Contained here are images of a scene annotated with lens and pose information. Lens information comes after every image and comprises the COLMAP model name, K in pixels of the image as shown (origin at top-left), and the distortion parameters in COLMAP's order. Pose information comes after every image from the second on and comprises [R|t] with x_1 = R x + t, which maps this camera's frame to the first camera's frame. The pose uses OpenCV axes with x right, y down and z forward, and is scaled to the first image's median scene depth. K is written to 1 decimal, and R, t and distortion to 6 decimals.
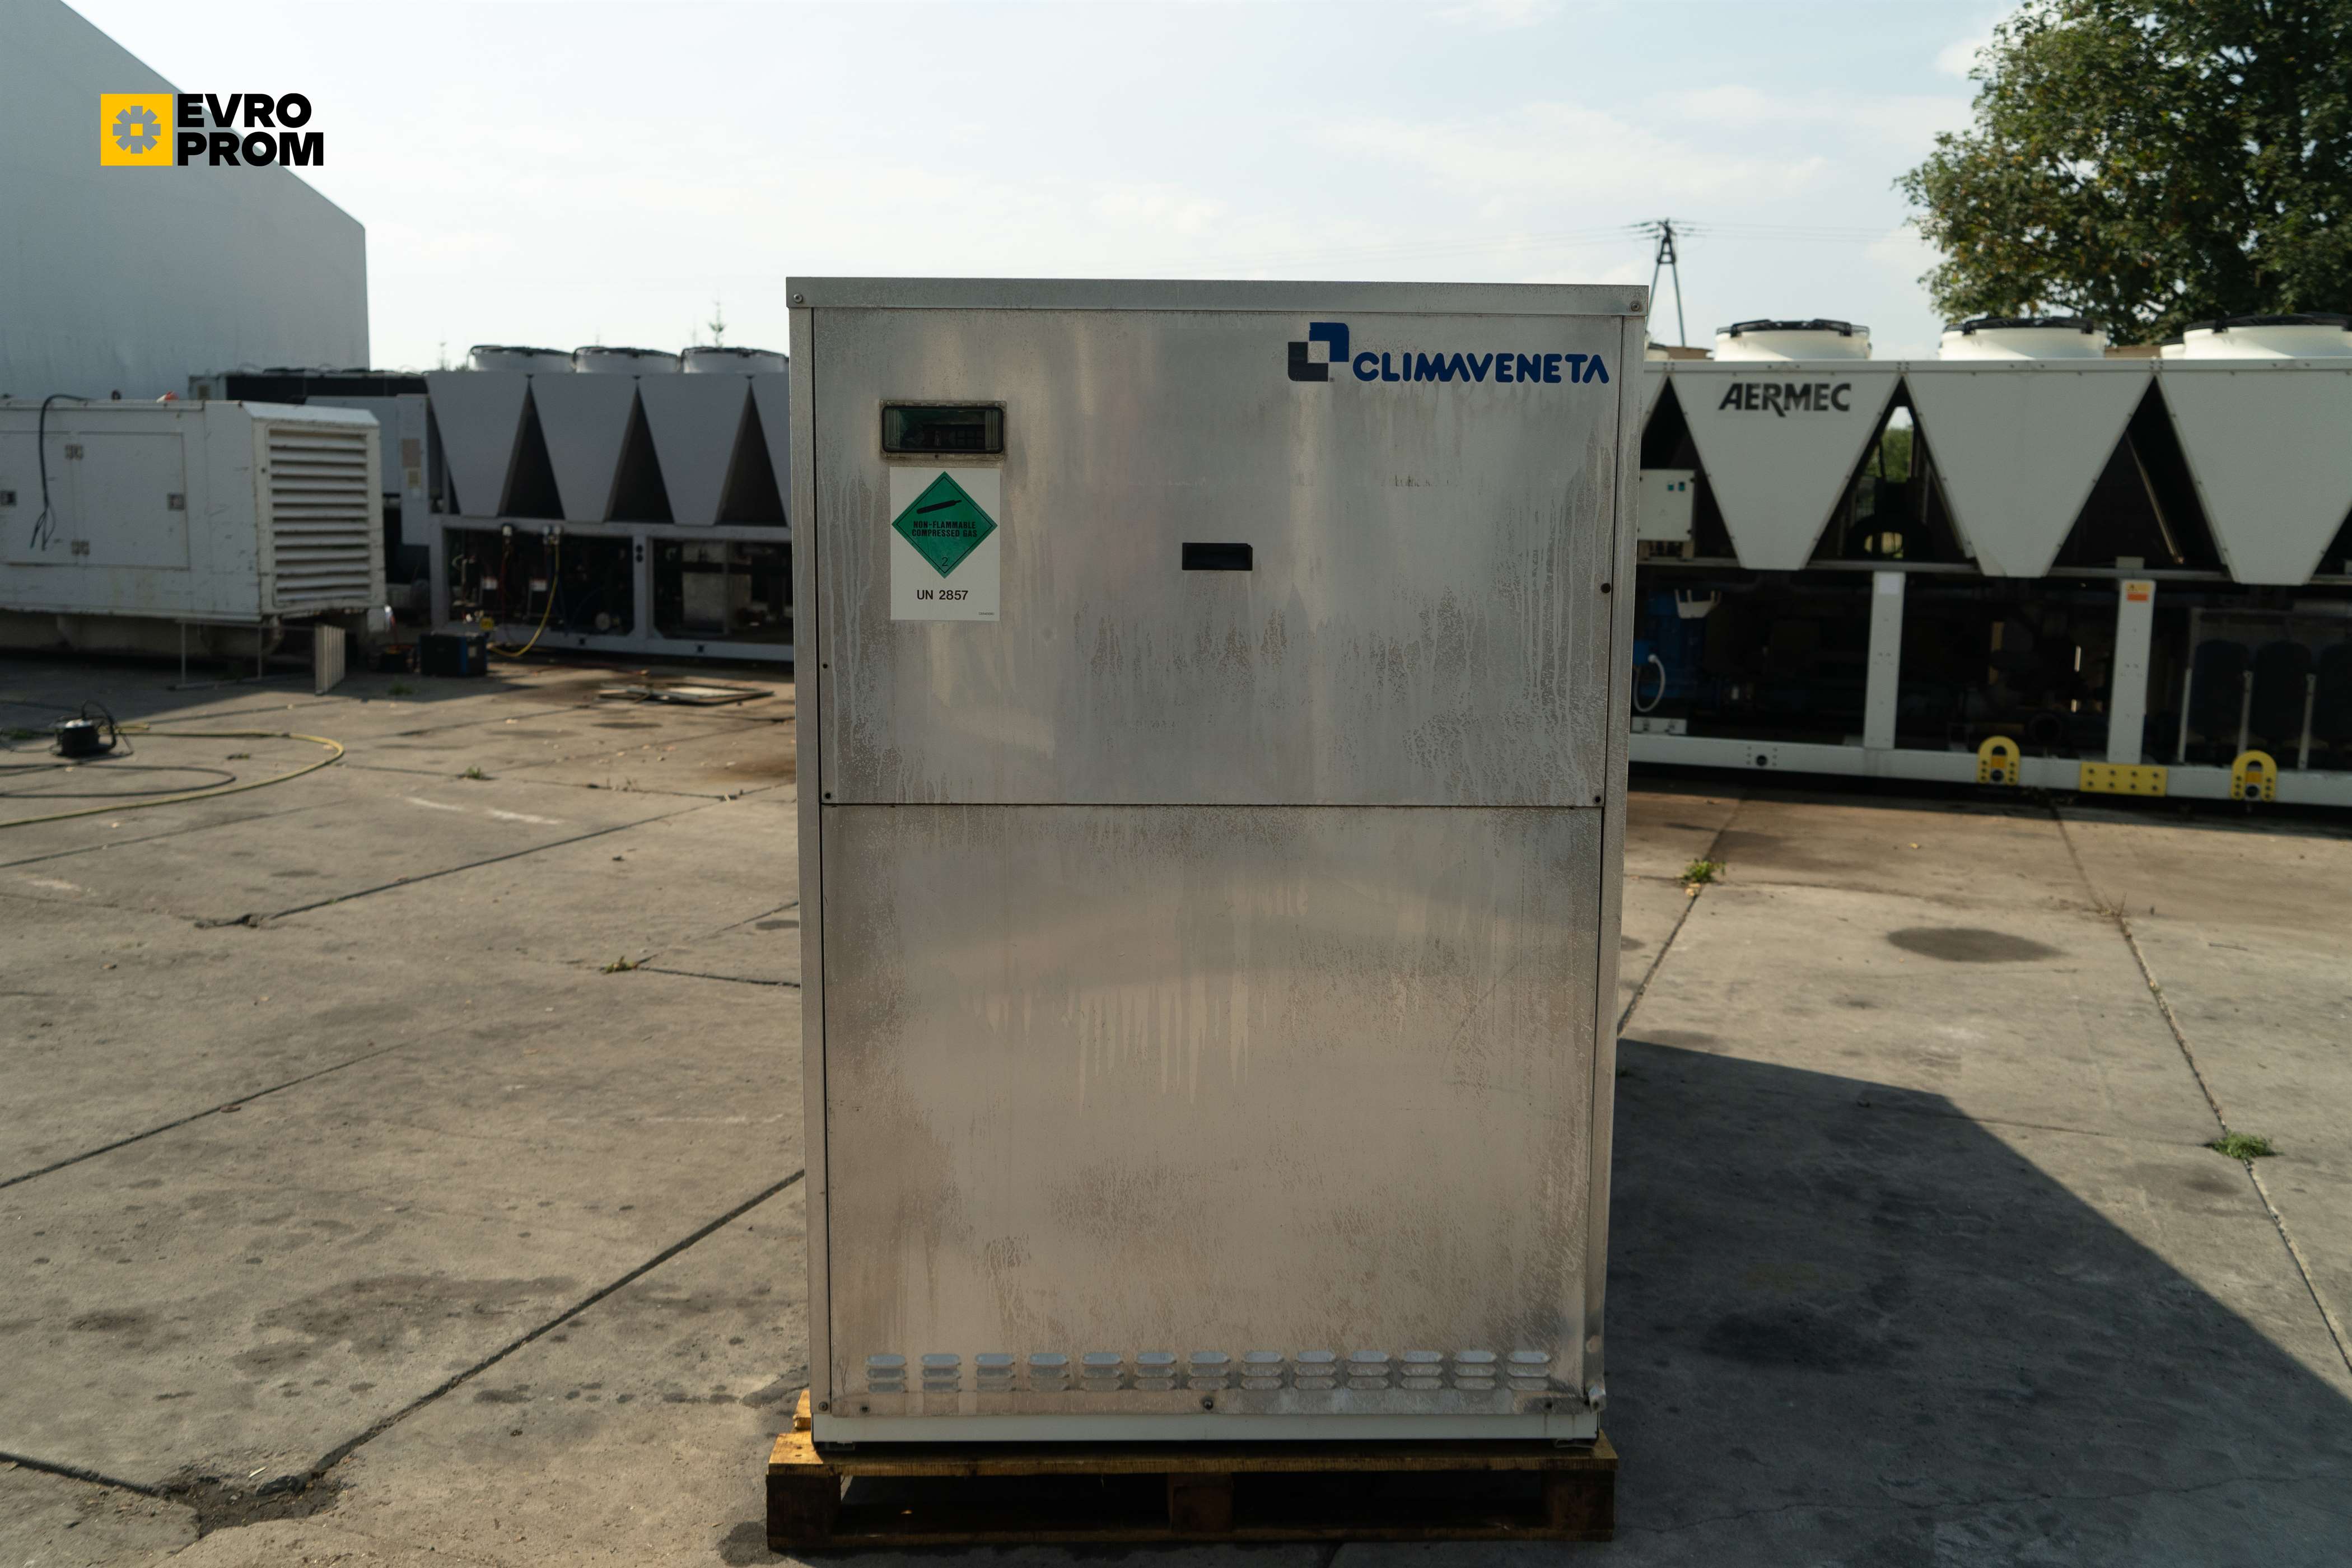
lens RADIAL K [[1978.4, 0, 1178.2], [0, 1978.4, 777.2], [0, 0, 1]] dist [-0.007749, 0.005207]
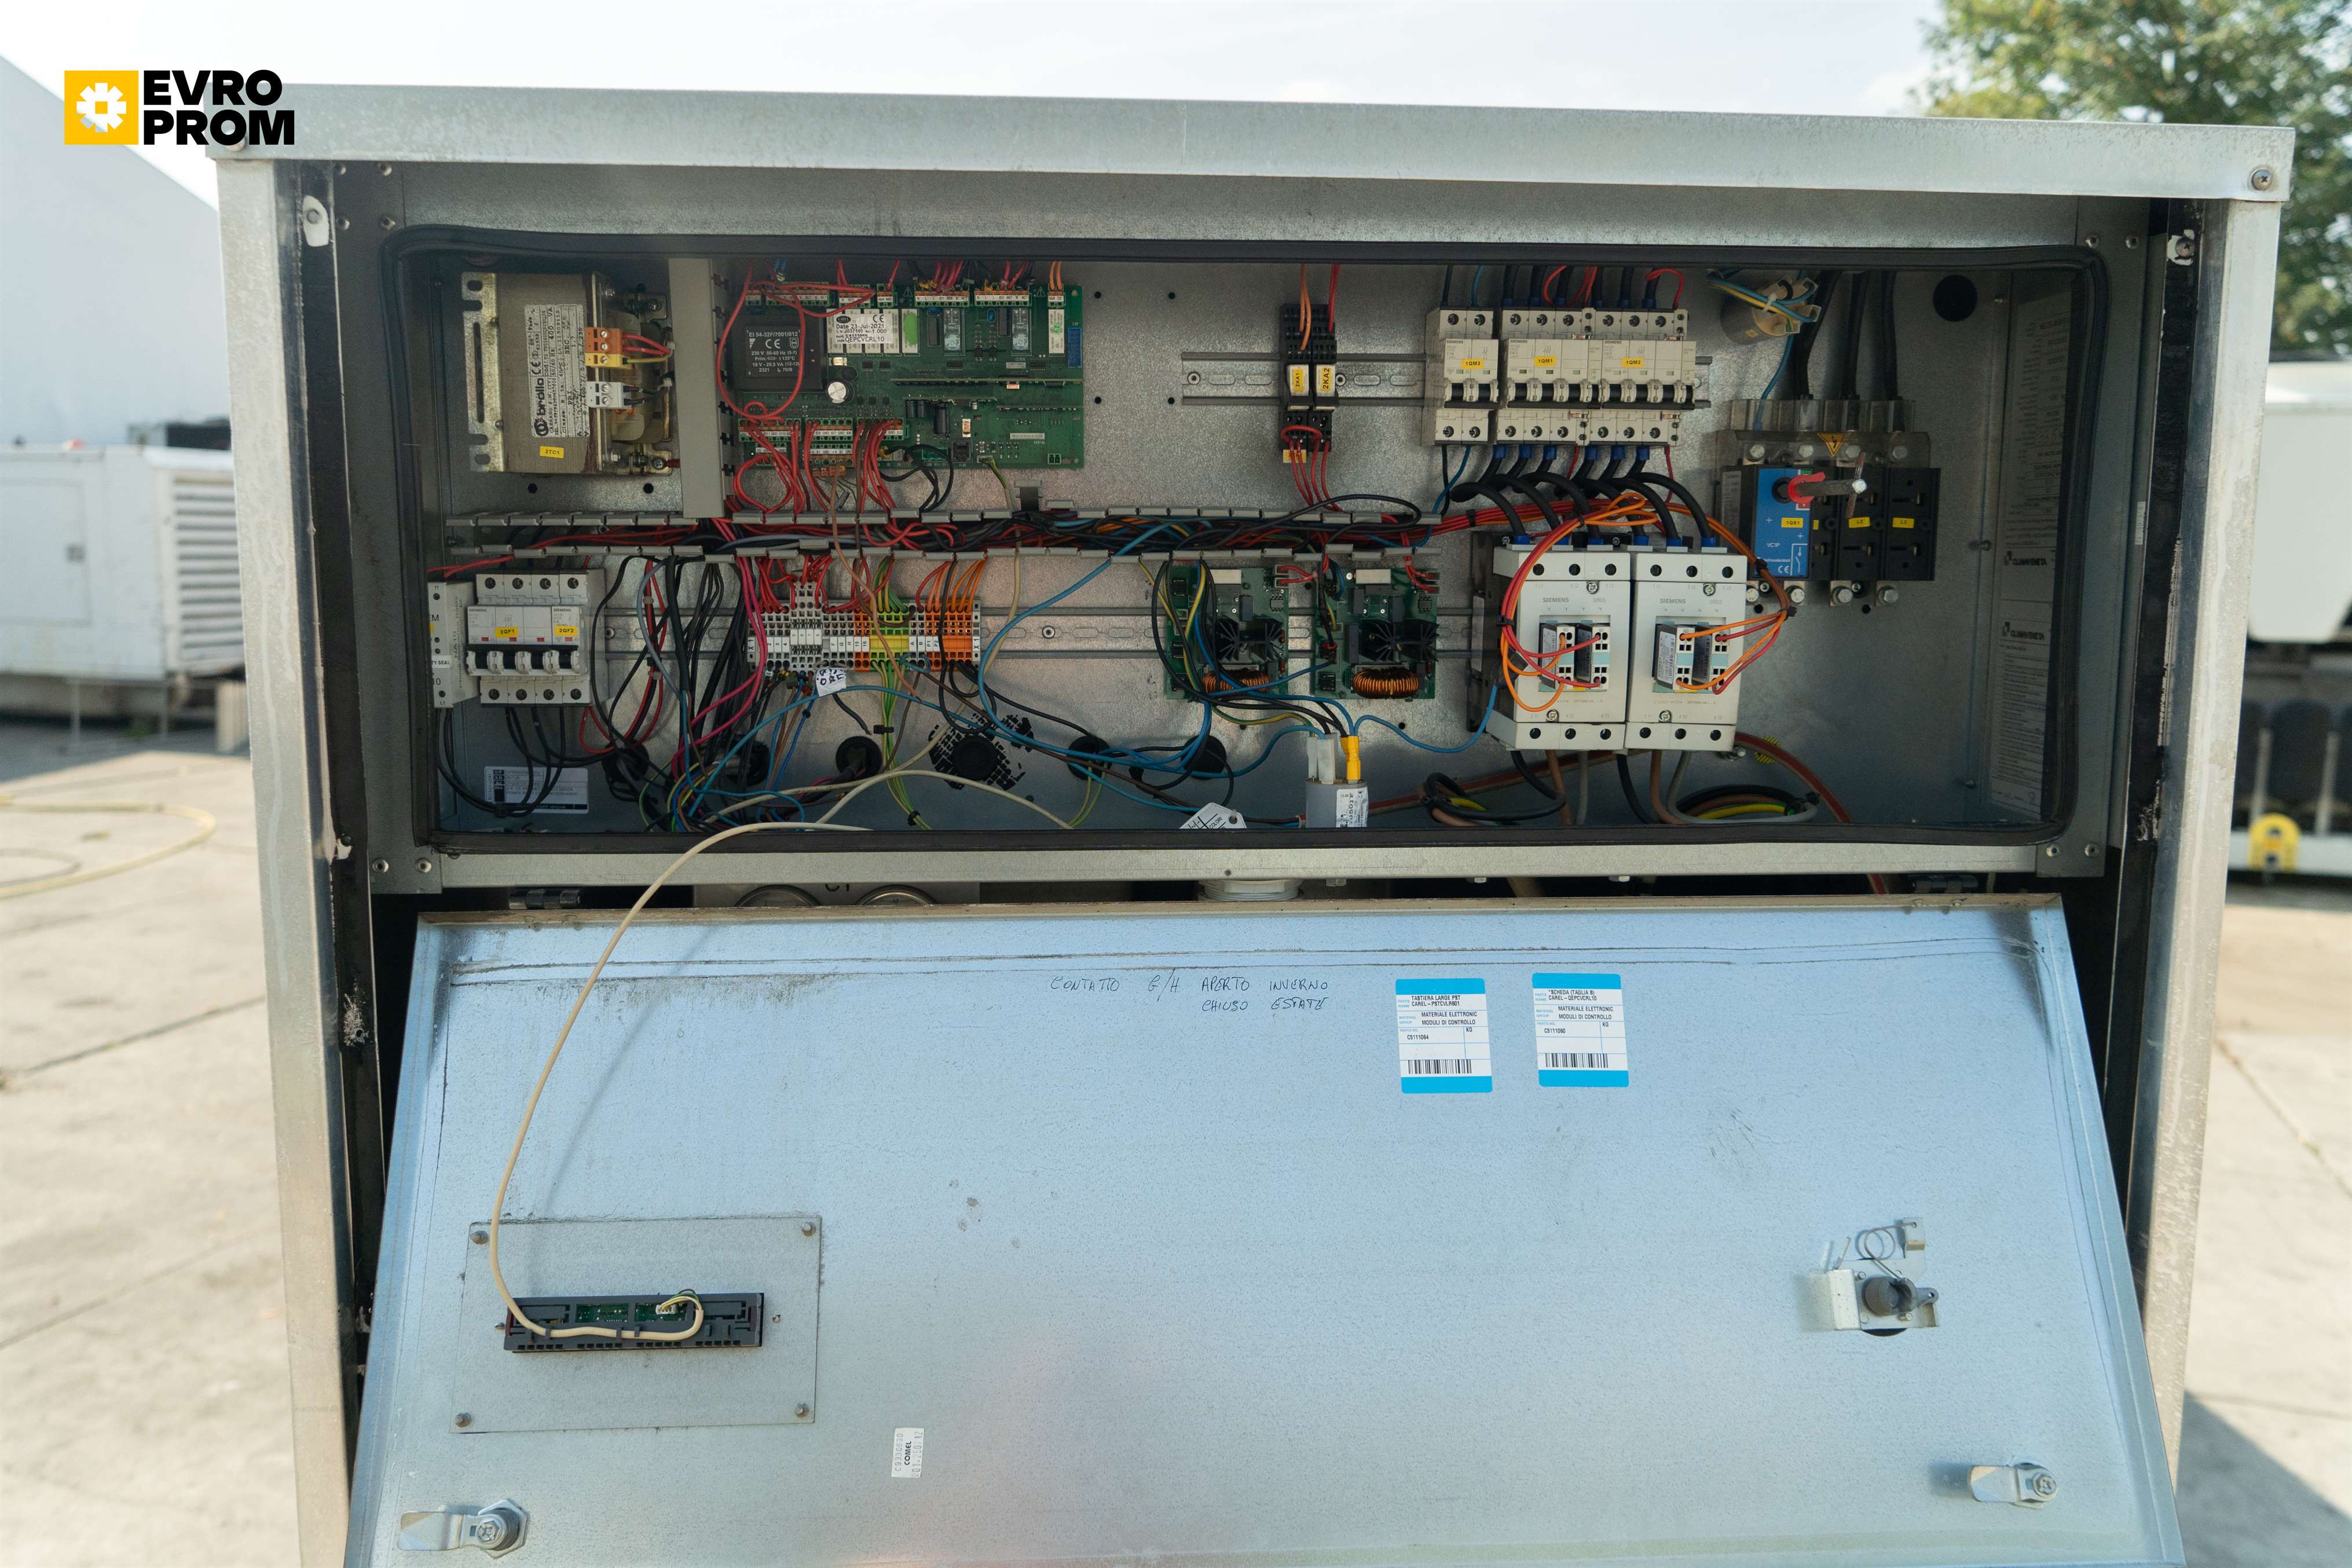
lens RADIAL K [[1802.3, 0, 1184.8], [0, 1802.3, 776.7], [0, 0, 1]] dist [0.001962, 0.000448]
pose [[0.999340, -0.007090, 0.035624, -0.007382], [0.007440, 0.999925, -0.009708, -0.057693], [-0.035552, 0.009967, 0.999318, 0.333567]]
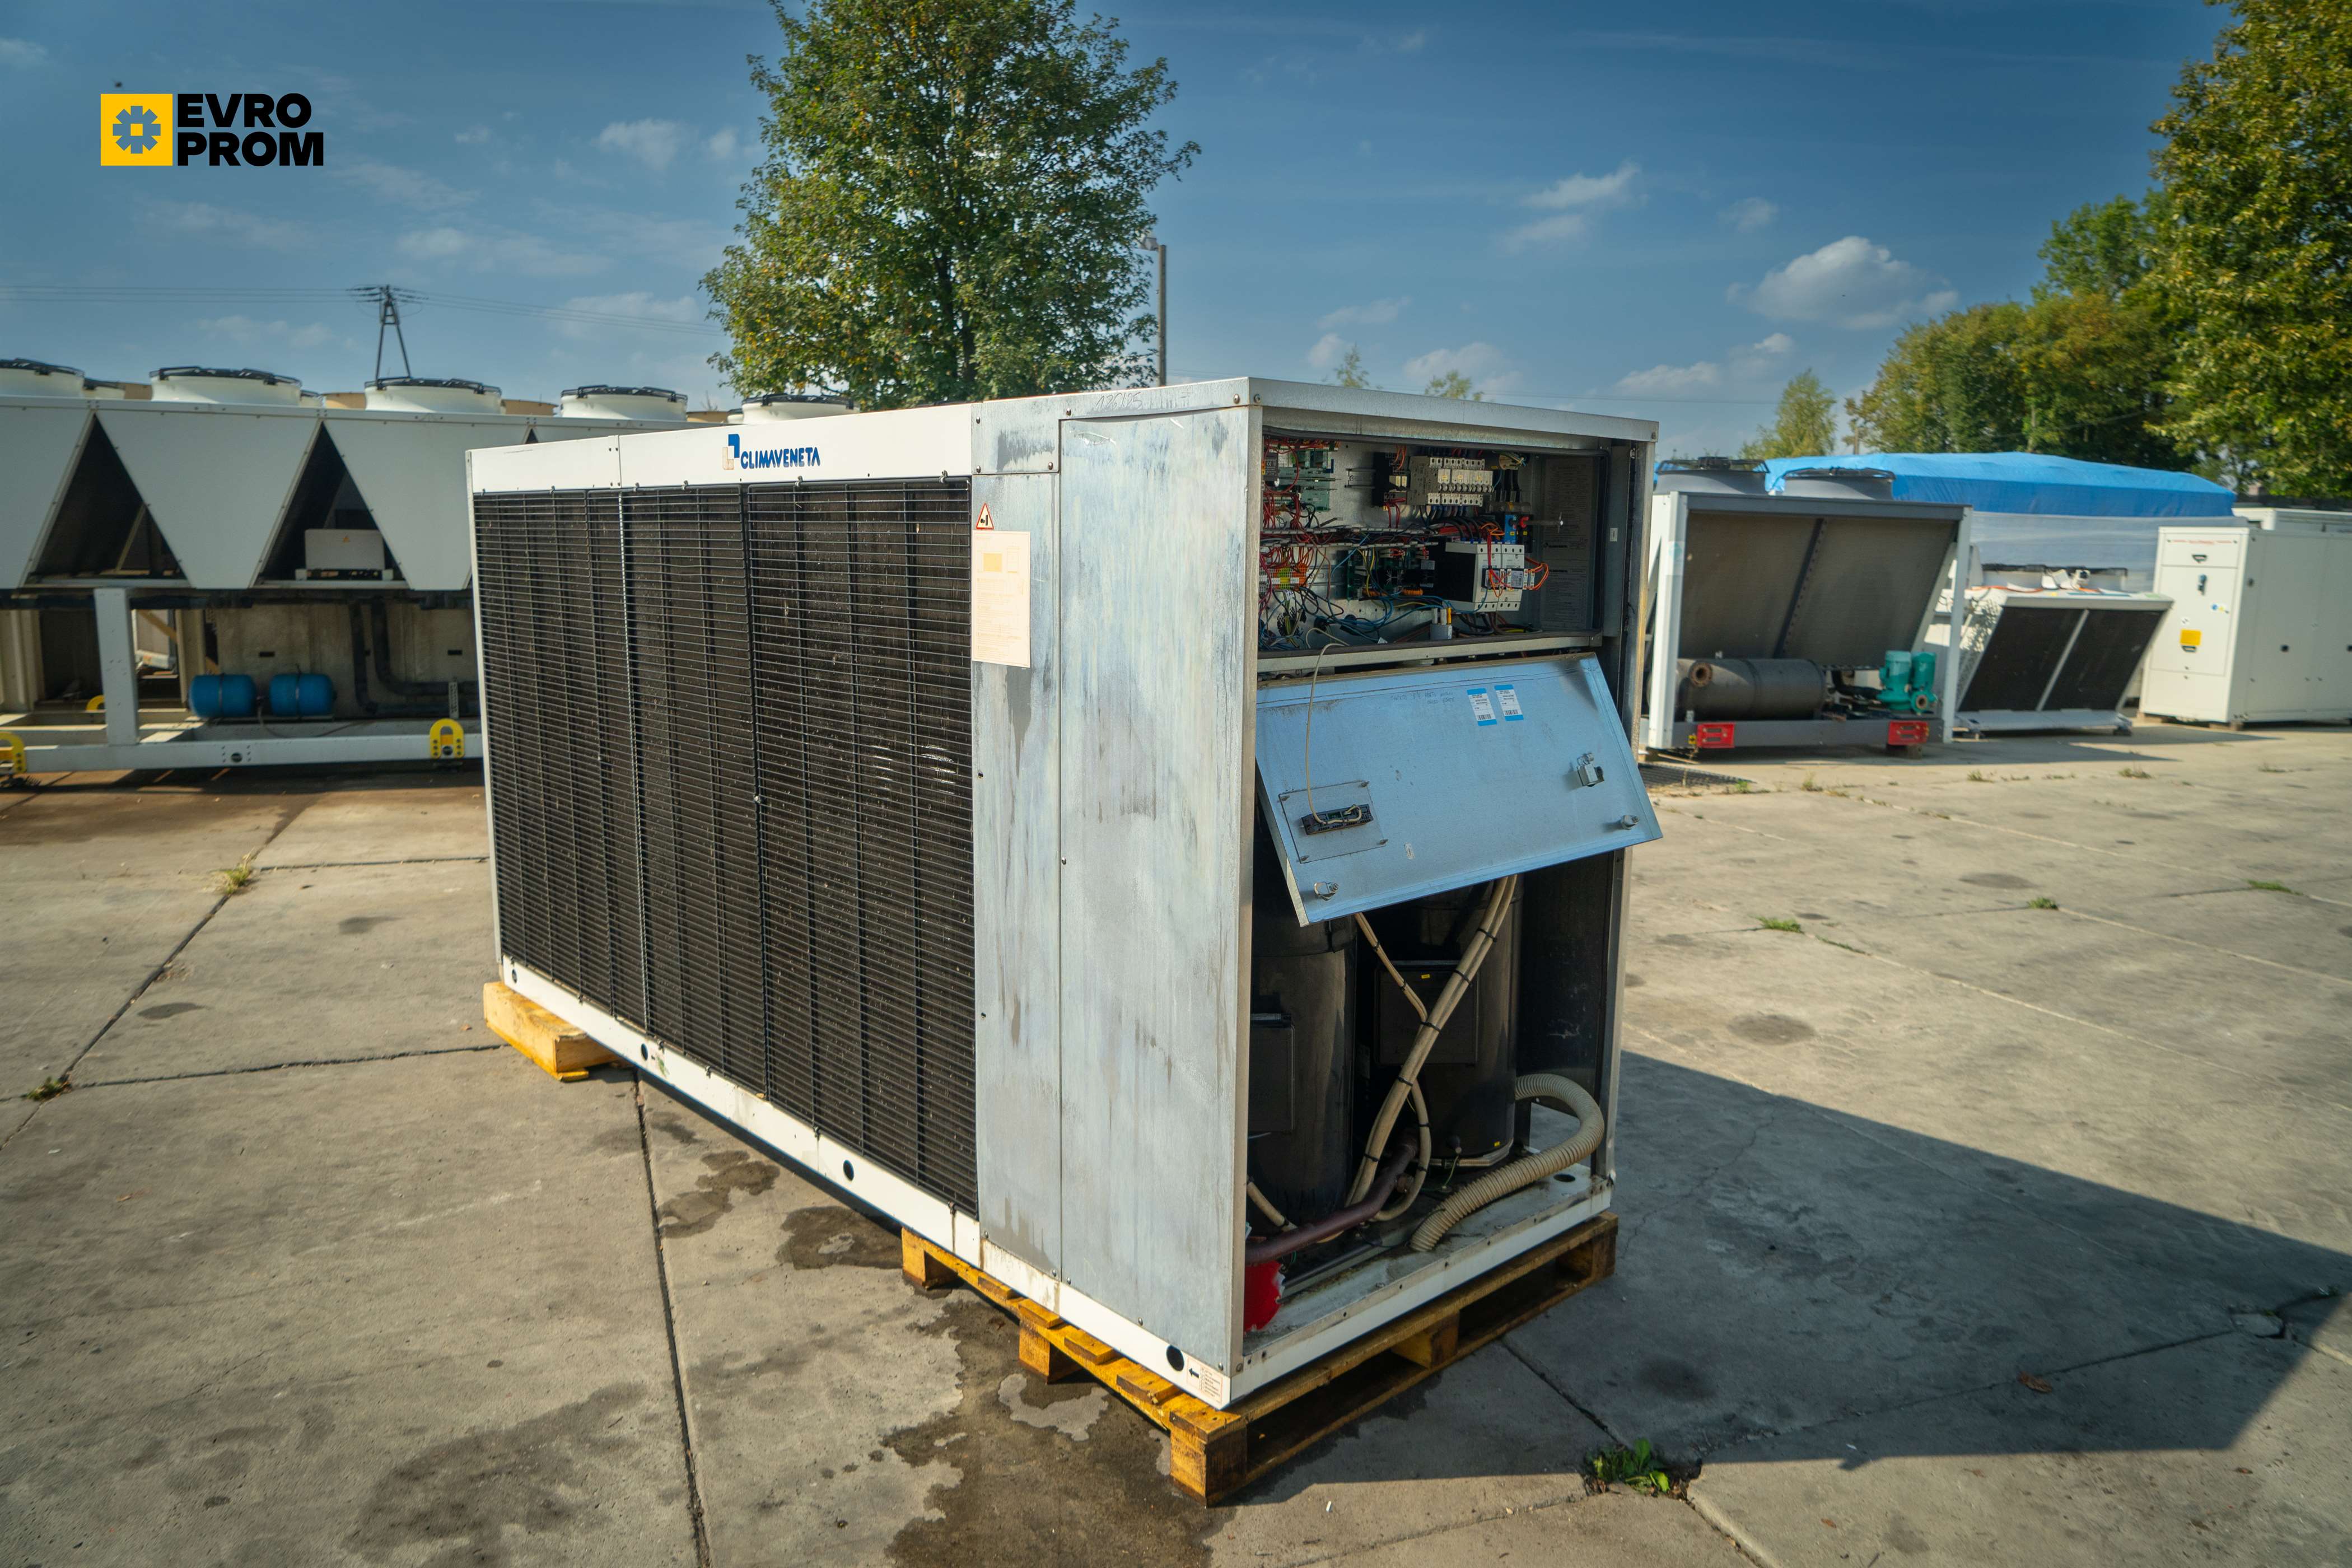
lens RADIAL K [[1567.8, 0, 1176.0], [0, 1567.8, 784.0], [0, 0, 1]] dist [-0.017604, 0.005791]
pose [[0.752184, -0.105849, 0.650396, -0.437857], [0.090368, 0.994259, 0.057300, -0.042478], [-0.652727, 0.015675, 0.757431, 0.189733]]
